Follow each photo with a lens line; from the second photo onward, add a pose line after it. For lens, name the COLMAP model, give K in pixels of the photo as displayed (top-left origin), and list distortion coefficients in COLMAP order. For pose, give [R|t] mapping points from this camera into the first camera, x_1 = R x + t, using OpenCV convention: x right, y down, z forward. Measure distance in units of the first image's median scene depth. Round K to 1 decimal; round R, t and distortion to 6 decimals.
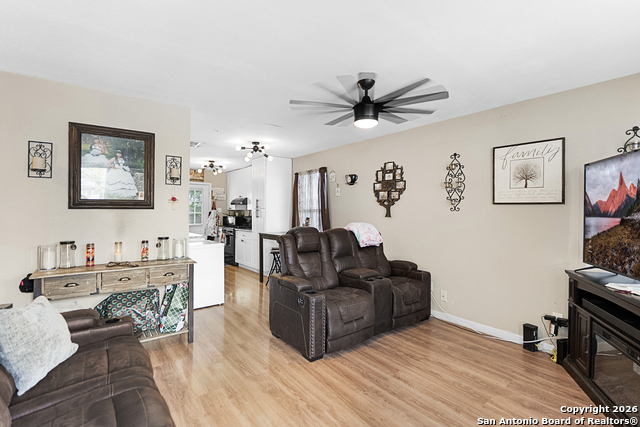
lens RADIAL K [[299.5, 0, 322.5], [0, 299.5, 209.5], [0, 0, 1]] dist [-0.002346, -0.000082]
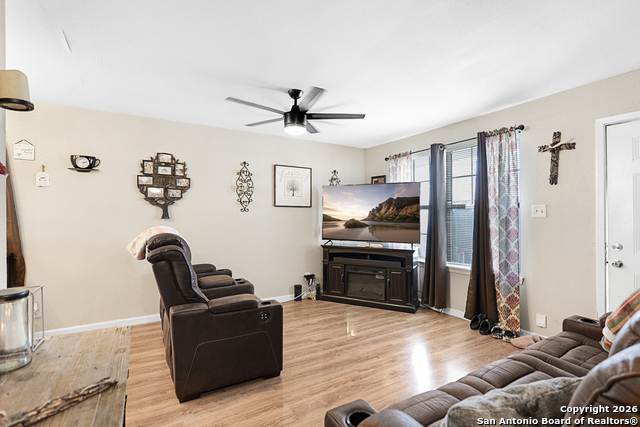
lens RADIAL K [[299.5, 0, 322.2], [0, 299.5, 215.9], [0, 0, 1]] dist [-0.002346, -0.000082]
pose [[0.124861, -0.006850, 0.992151, -0.577723], [0.001510, 0.999976, 0.006715, 0.012846], [-0.992173, 0.000659, 0.124869, 0.476746]]
